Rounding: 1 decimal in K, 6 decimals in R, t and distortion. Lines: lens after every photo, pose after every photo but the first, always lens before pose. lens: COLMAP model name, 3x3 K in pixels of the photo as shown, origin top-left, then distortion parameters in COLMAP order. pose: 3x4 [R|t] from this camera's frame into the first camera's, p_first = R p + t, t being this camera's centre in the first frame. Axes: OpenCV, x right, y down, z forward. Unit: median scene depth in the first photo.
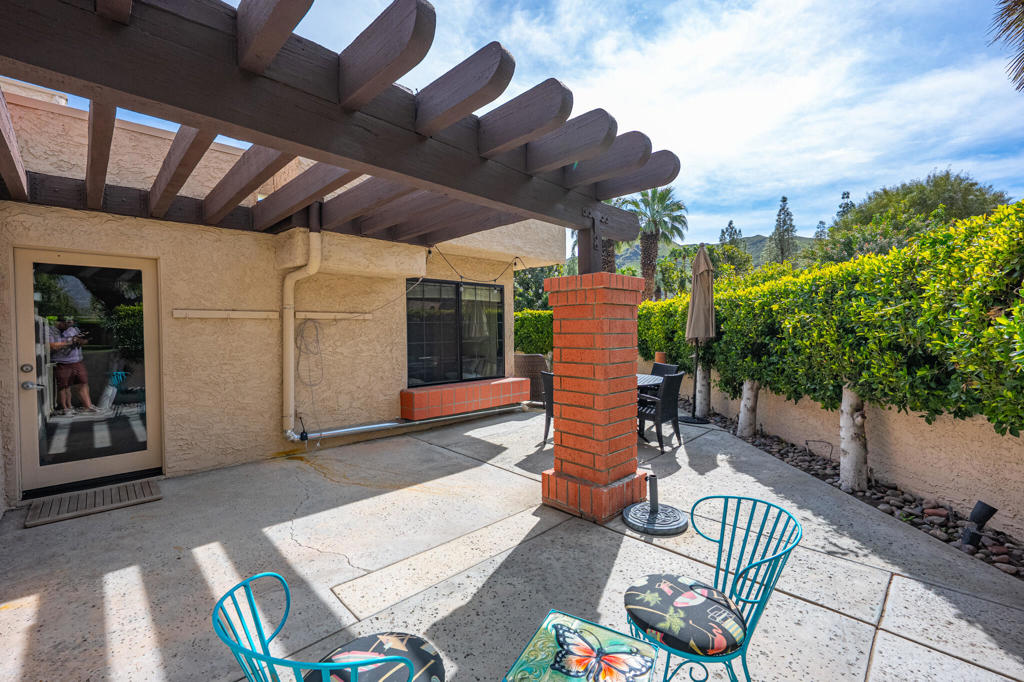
lens RADIAL K [[440.3, 0, 512.0], [0, 440.3, 341.0], [0, 0, 1]] dist [-0.000682, -0.000048]
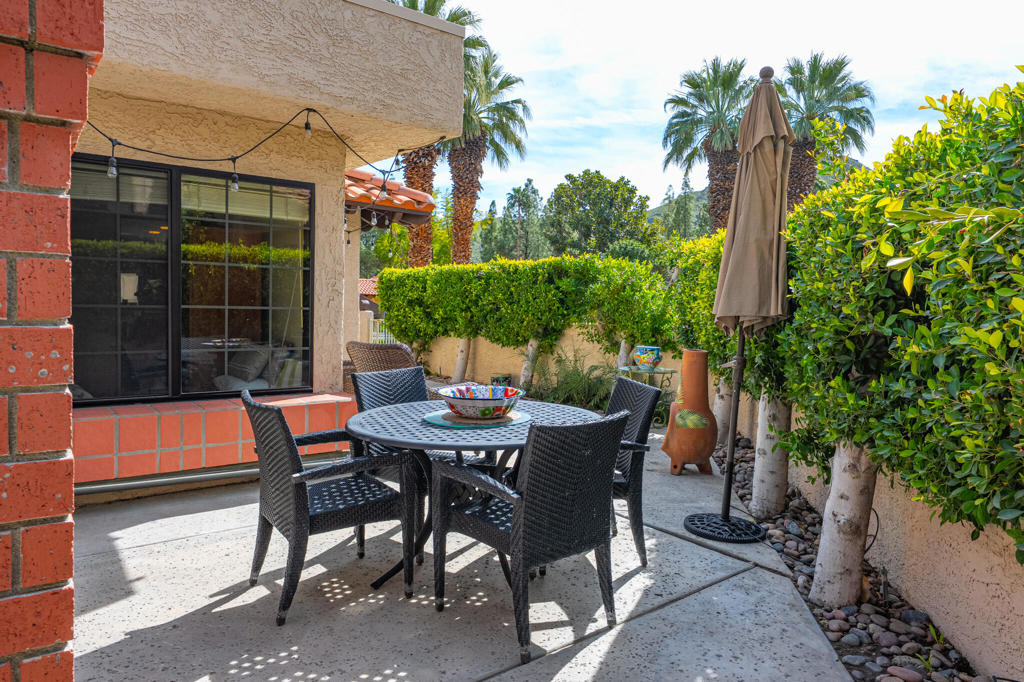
lens RADIAL K [[685.1, 0, 512.0], [0, 685.1, 341.0], [0, 0, 1]] dist [-0.000118, -0.000897]
pose [[0.992497, 0.038148, -0.116162, 0.273705], [-0.034741, 0.998909, 0.031214, 0.001911], [0.117226, -0.026945, 0.992740, 0.359156]]
